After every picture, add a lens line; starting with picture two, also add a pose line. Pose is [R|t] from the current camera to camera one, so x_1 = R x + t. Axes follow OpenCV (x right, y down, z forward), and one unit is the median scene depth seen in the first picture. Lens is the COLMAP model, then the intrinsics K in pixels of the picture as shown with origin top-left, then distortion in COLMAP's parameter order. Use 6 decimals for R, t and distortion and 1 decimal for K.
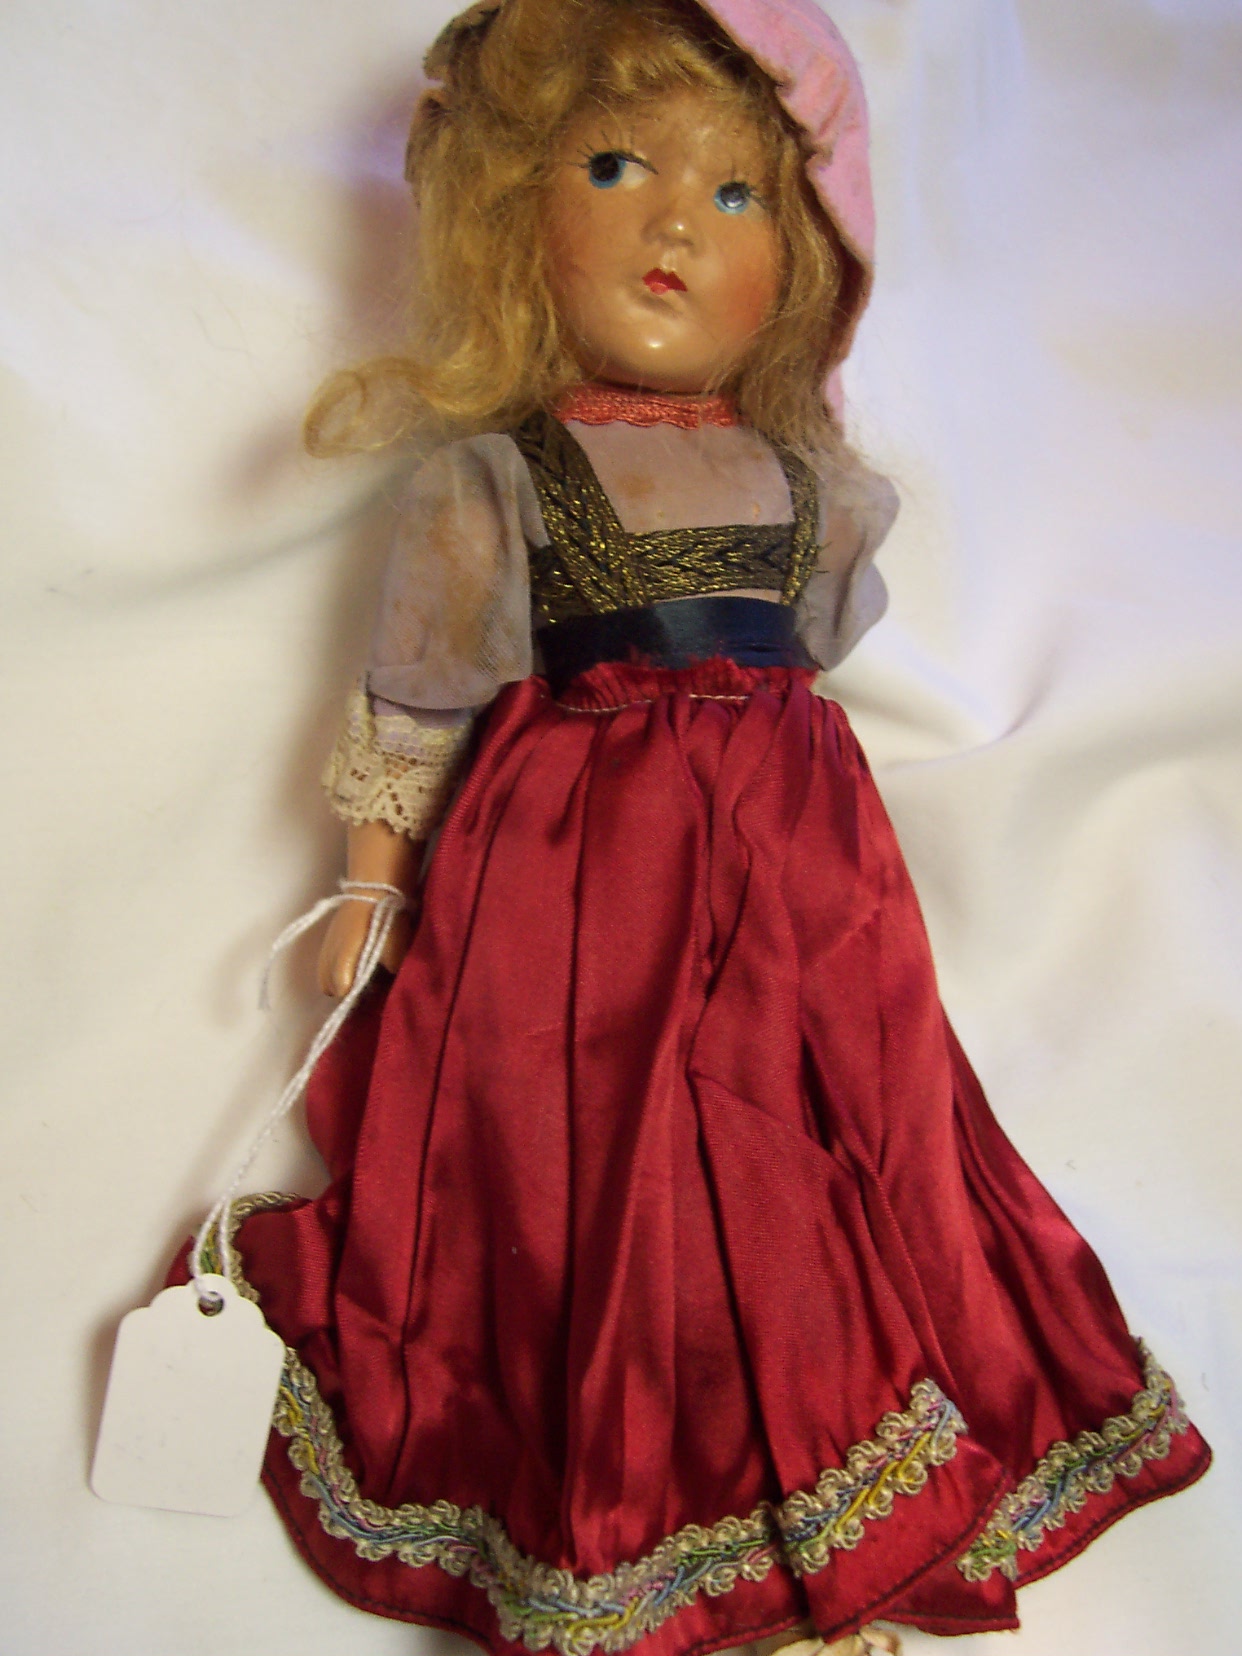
lens RADIAL K [[2193.6, 0, 621.0], [0, 2193.6, 828.0], [0, 0, 1]] dist [0.007768, 0.016353]
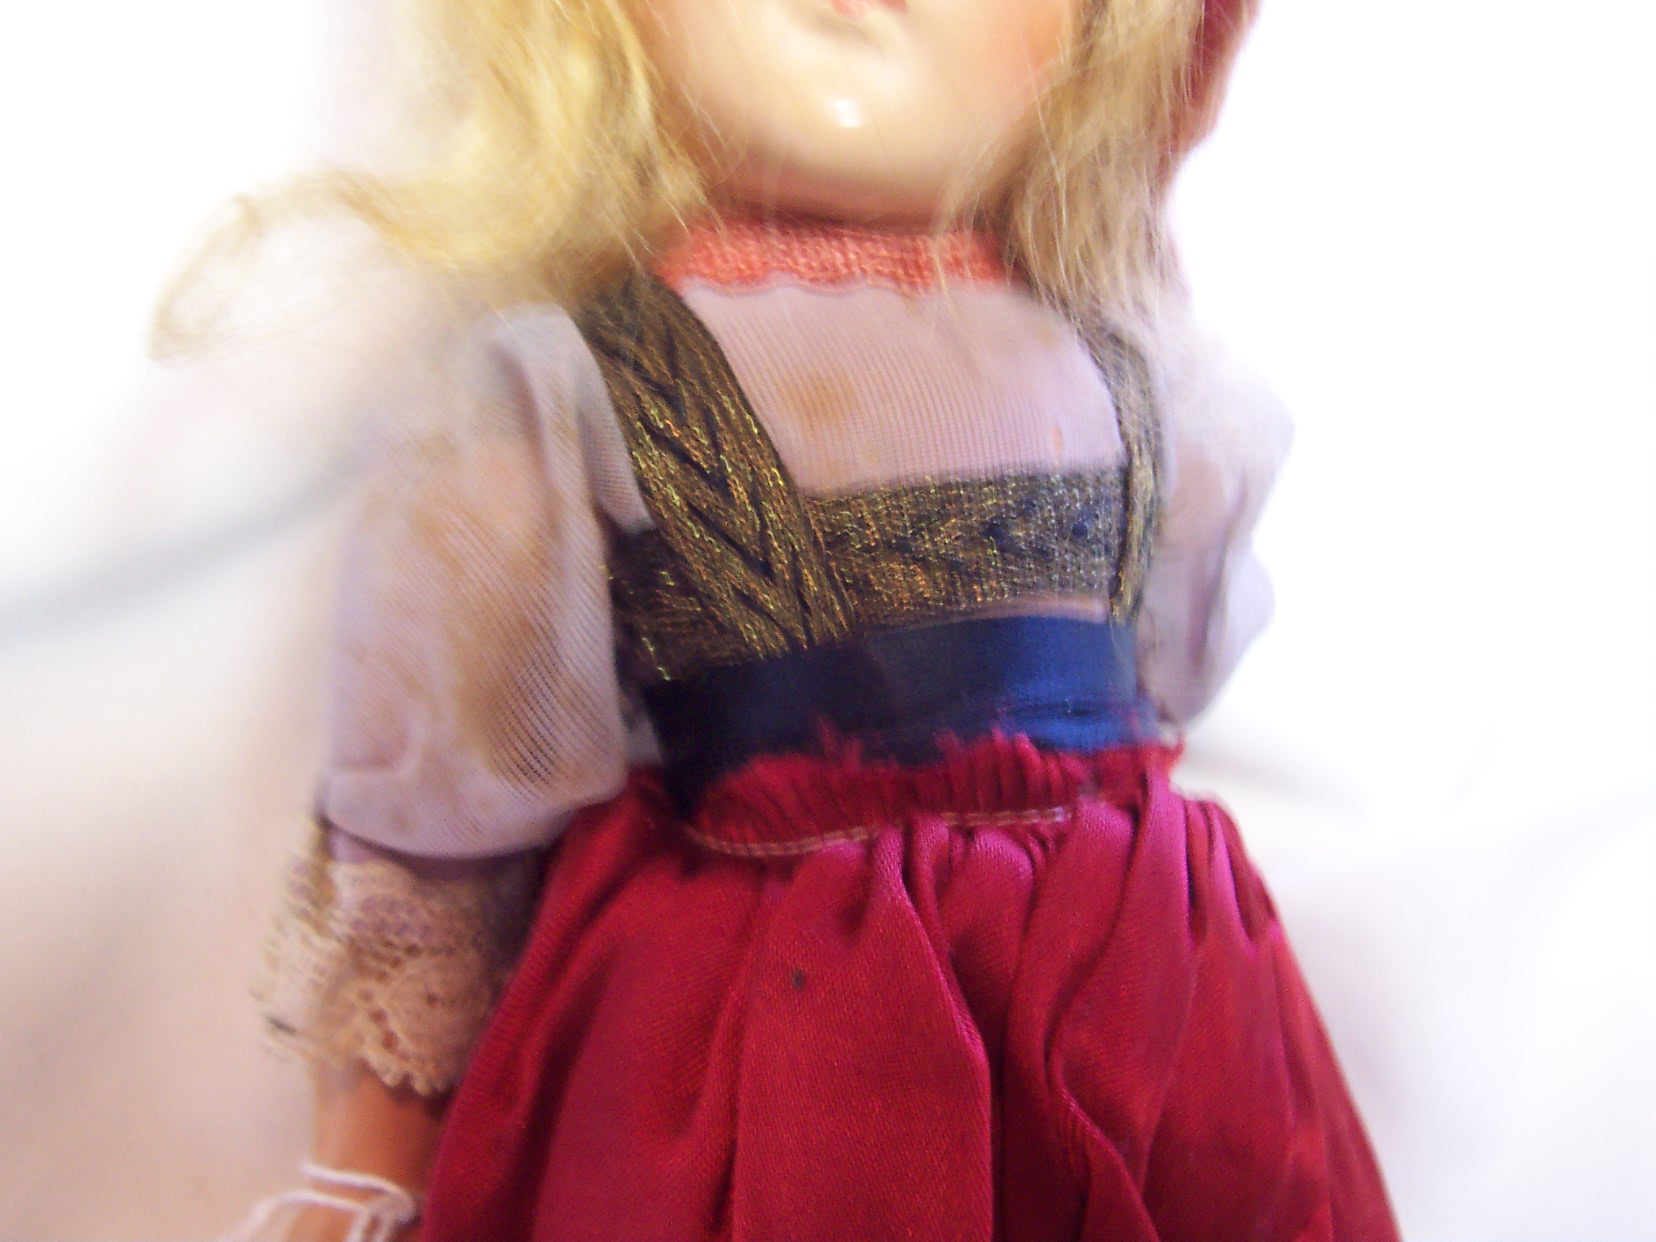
lens RADIAL K [[1735.5, 0, 828.0], [0, 1735.5, 621.0], [0, 0, 1]] dist [0.007175, -0.001787]
pose [[0.999274, -0.037978, 0.002964, 0.005187], [0.038083, 0.994132, -0.101253, -0.055947], [0.000899, 0.101292, 0.994856, 0.524254]]
